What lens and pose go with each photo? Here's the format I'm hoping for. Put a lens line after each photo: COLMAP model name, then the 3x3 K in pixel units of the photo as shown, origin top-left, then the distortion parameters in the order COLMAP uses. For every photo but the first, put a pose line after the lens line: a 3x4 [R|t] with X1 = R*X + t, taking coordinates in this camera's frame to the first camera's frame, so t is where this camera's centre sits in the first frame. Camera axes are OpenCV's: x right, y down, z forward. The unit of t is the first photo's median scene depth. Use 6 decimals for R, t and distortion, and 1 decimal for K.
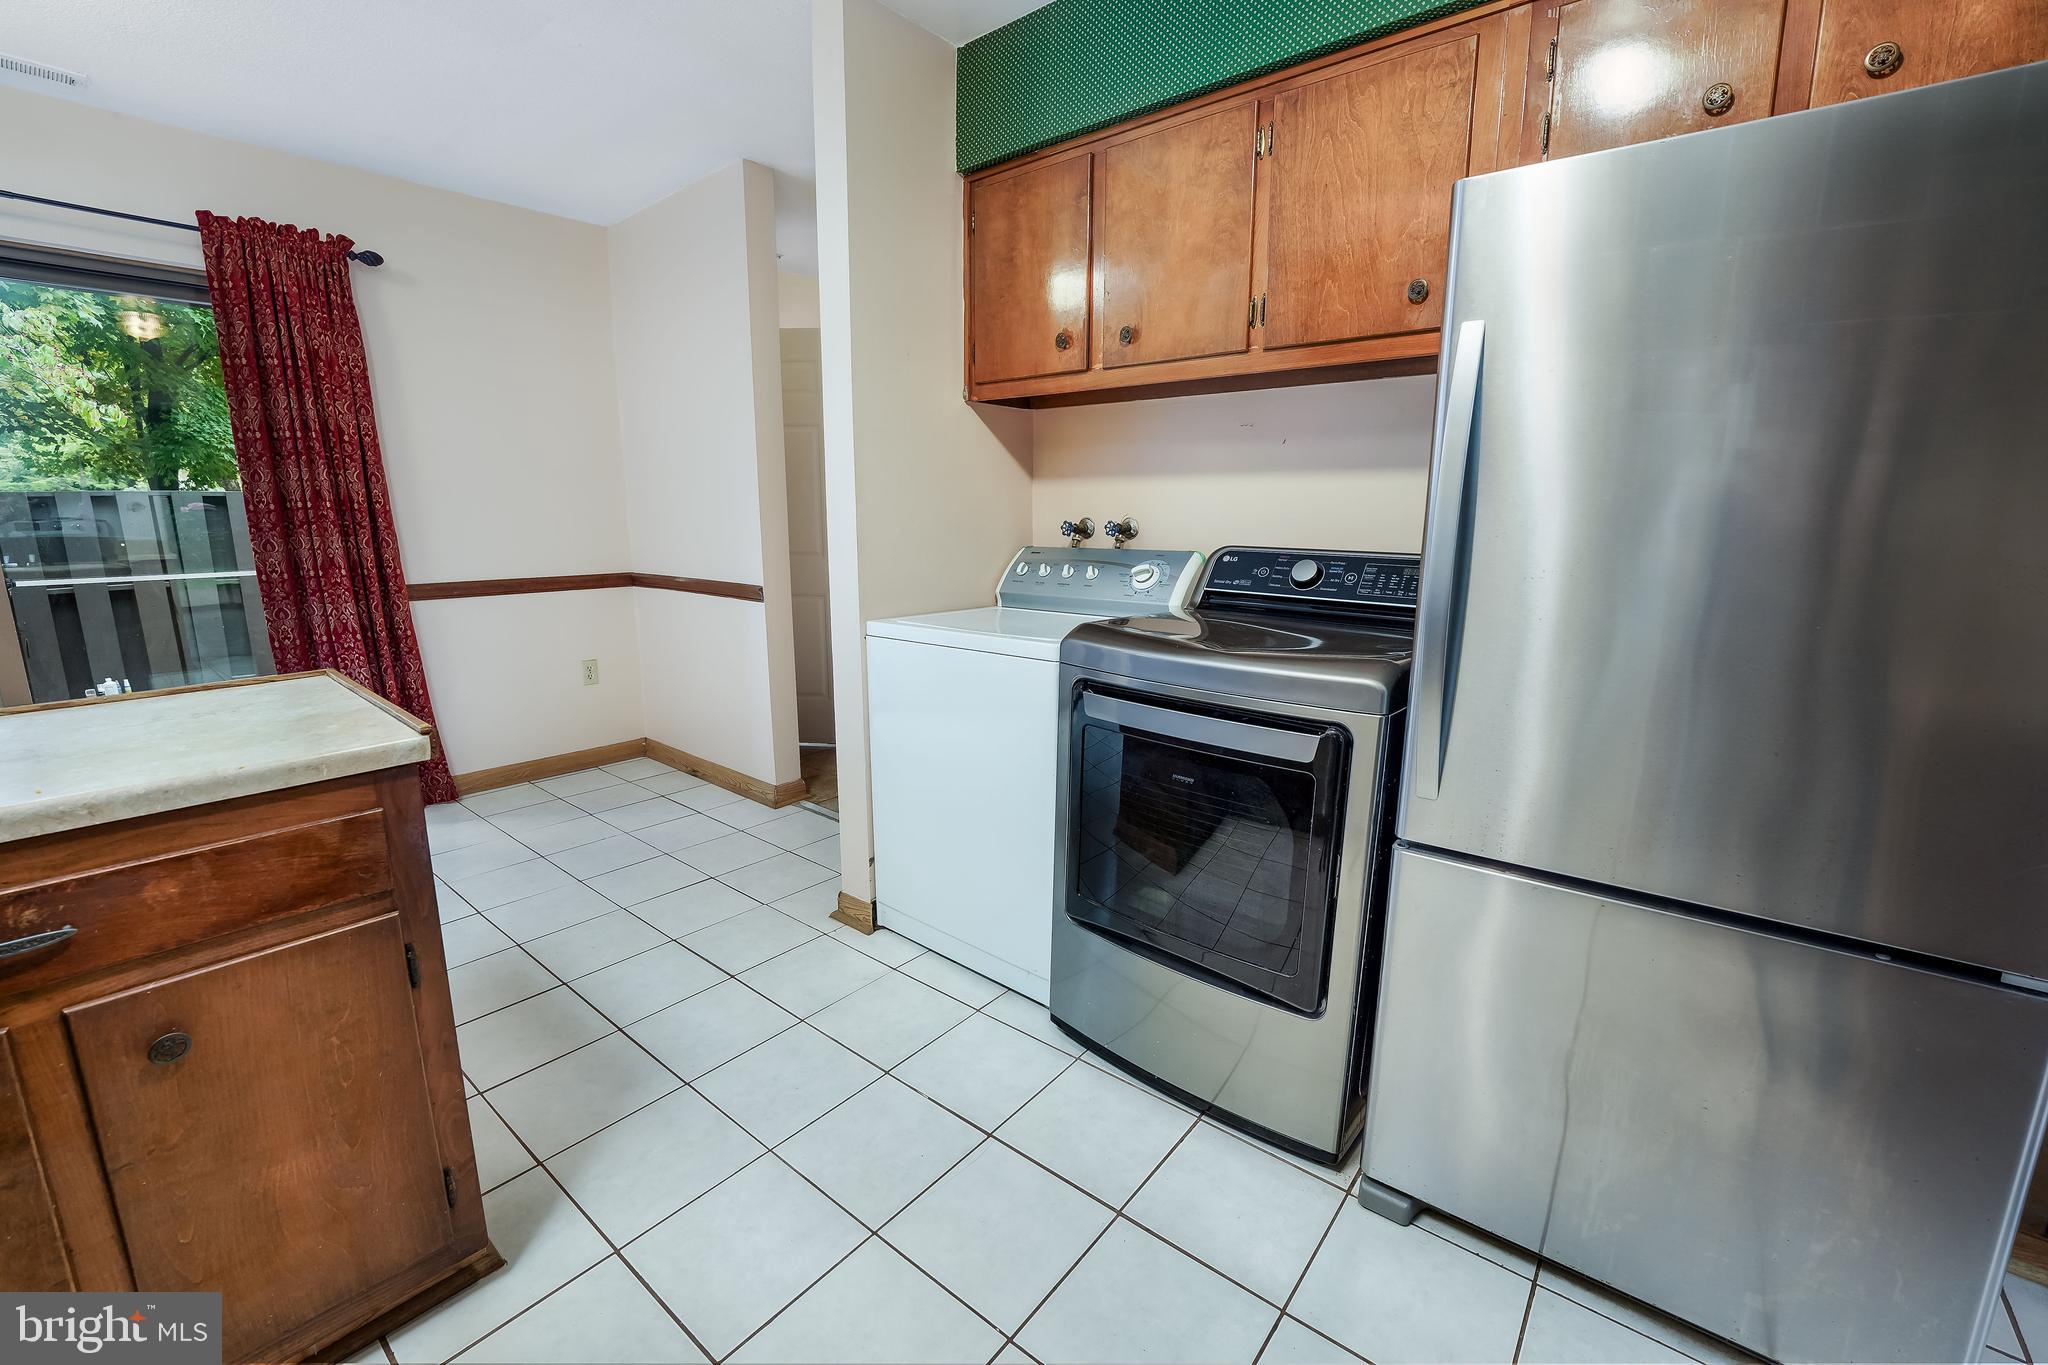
lens RADIAL K [[847.5, 0, 1010.4], [0, 847.5, 677.9], [0, 0, 1]] dist [-0.026409, 0.002686]
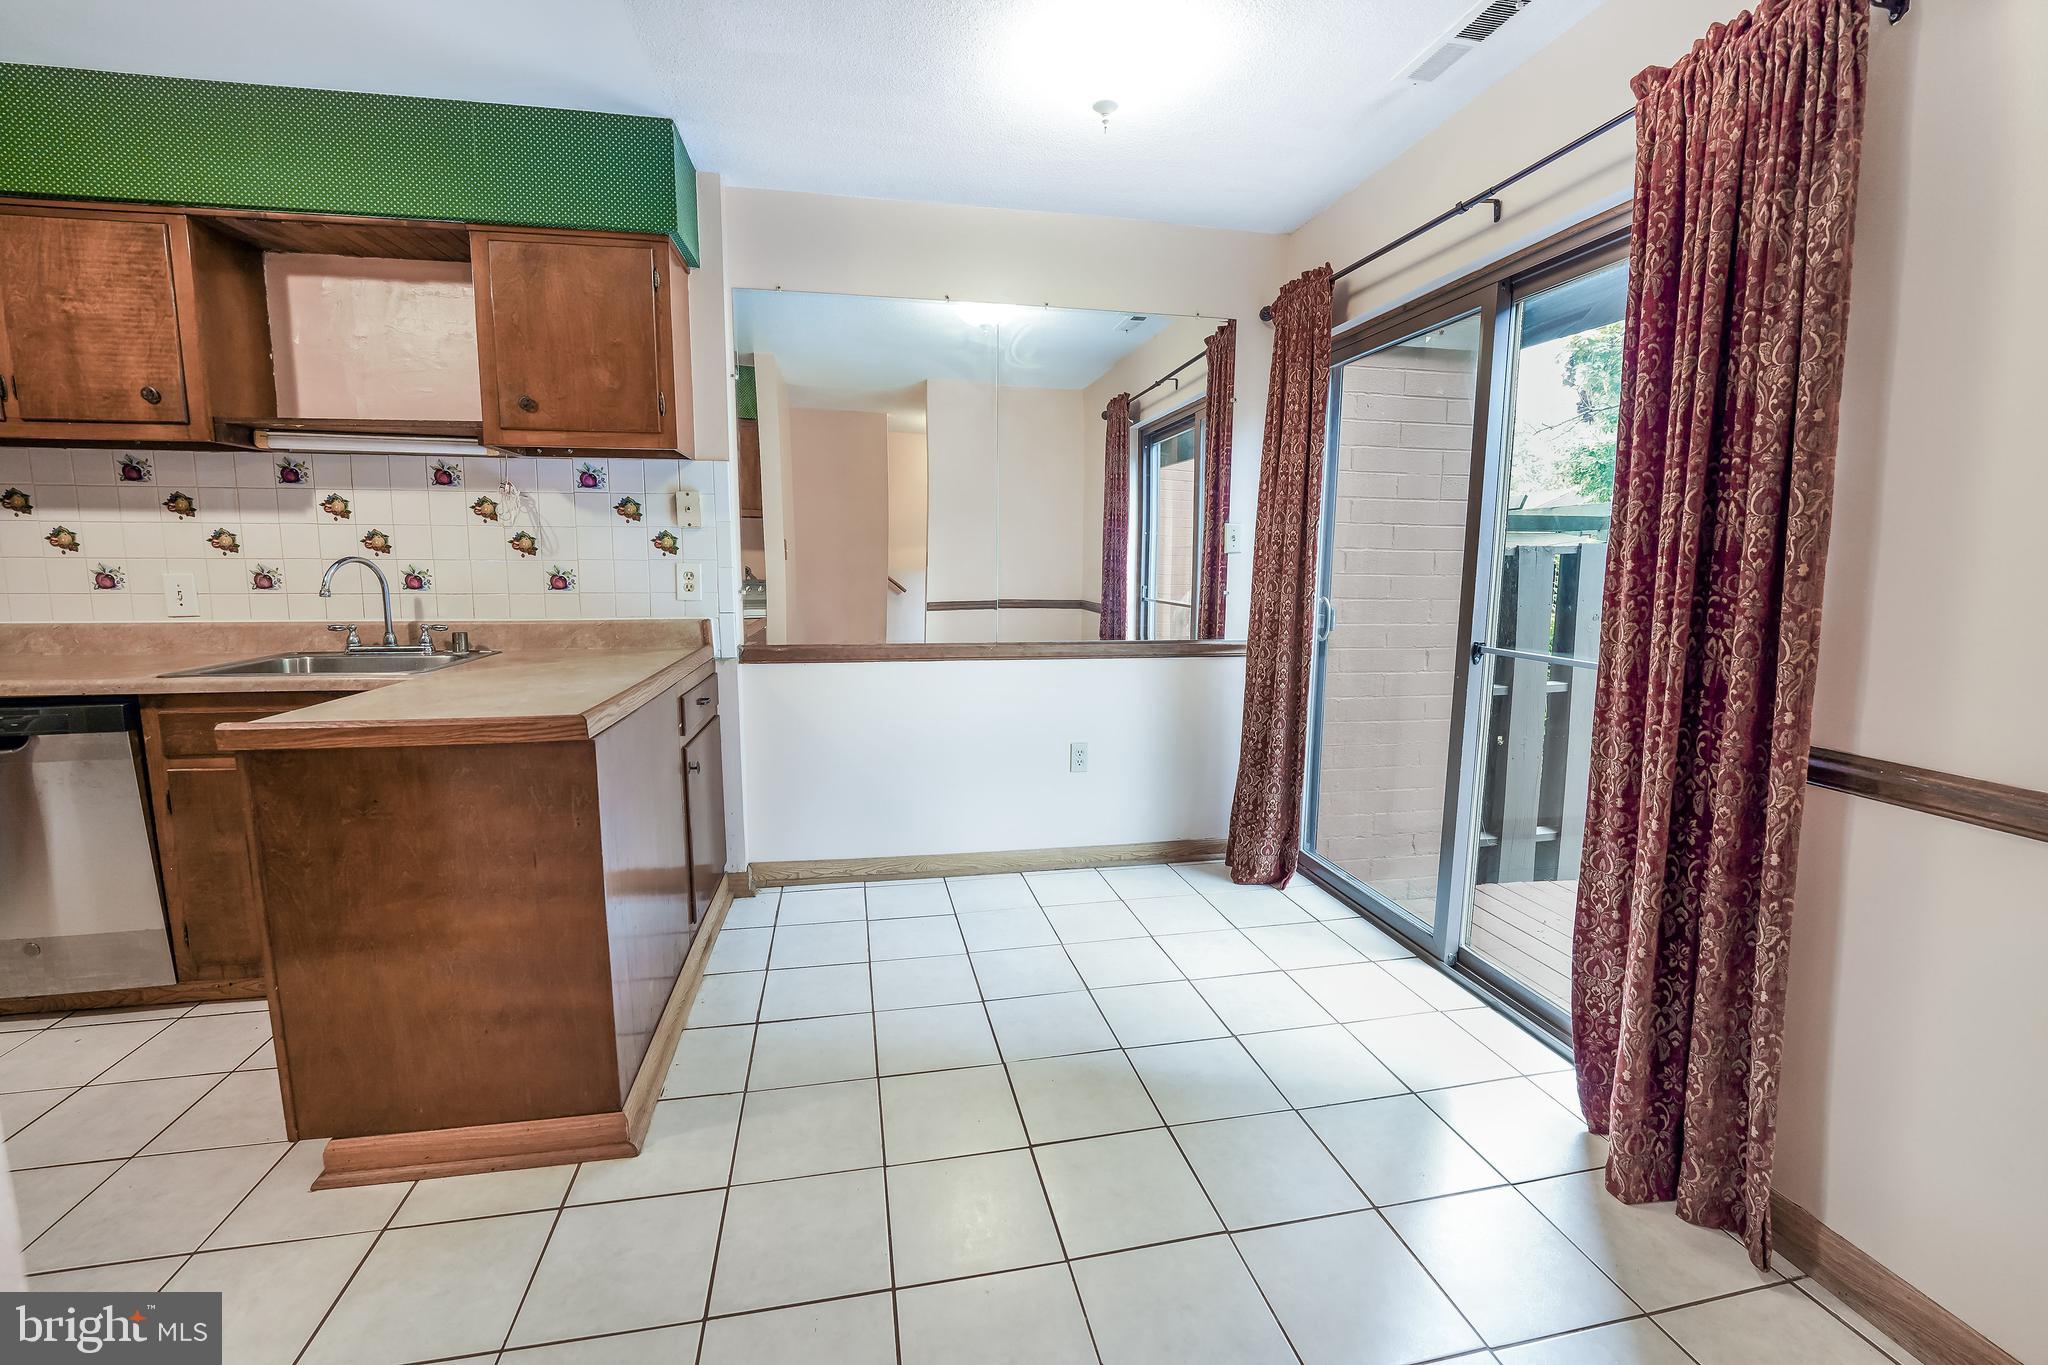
lens RADIAL K [[847.5, 0, 1027.3], [0, 847.5, 678.8], [0, 0, 1]] dist [-0.026409, 0.002686]
pose [[-0.620354, 0.101511, -0.777725, -0.175697], [-0.163064, 0.953230, 0.254486, -0.206307], [0.767184, 0.284690, -0.574787, 1.017716]]
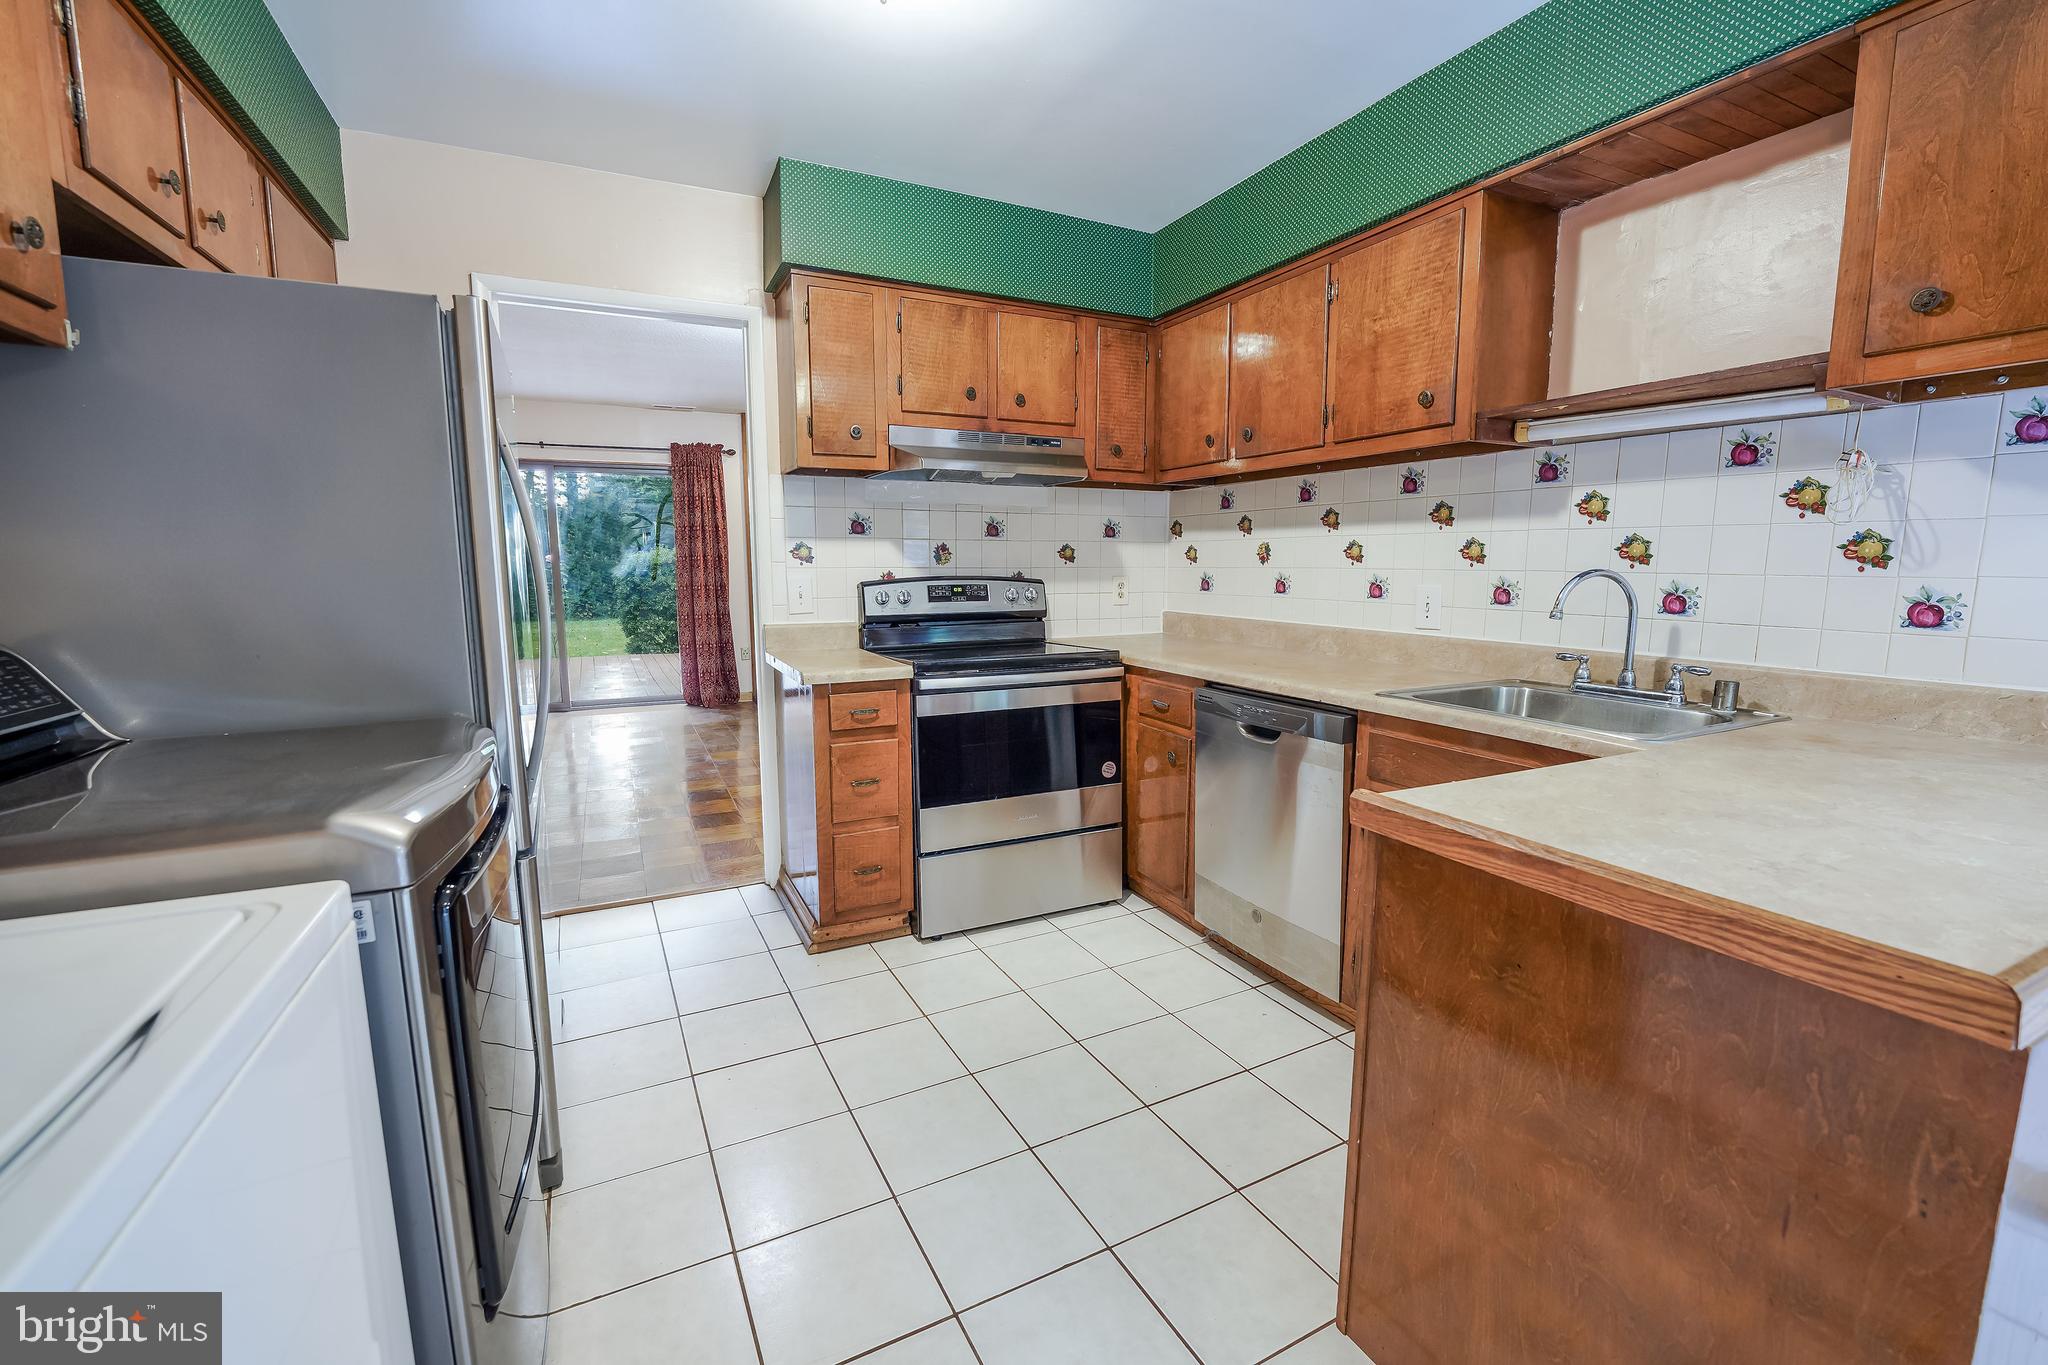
lens RADIAL K [[847.5, 0, 1021.8], [0, 847.5, 672.7], [0, 0, 1]] dist [-0.026409, 0.002686]
pose [[-0.919422, -0.056057, 0.389256, -0.264083], [0.070777, 0.950042, 0.303990, -0.152962], [-0.386851, 0.307046, -0.869522, 0.746268]]
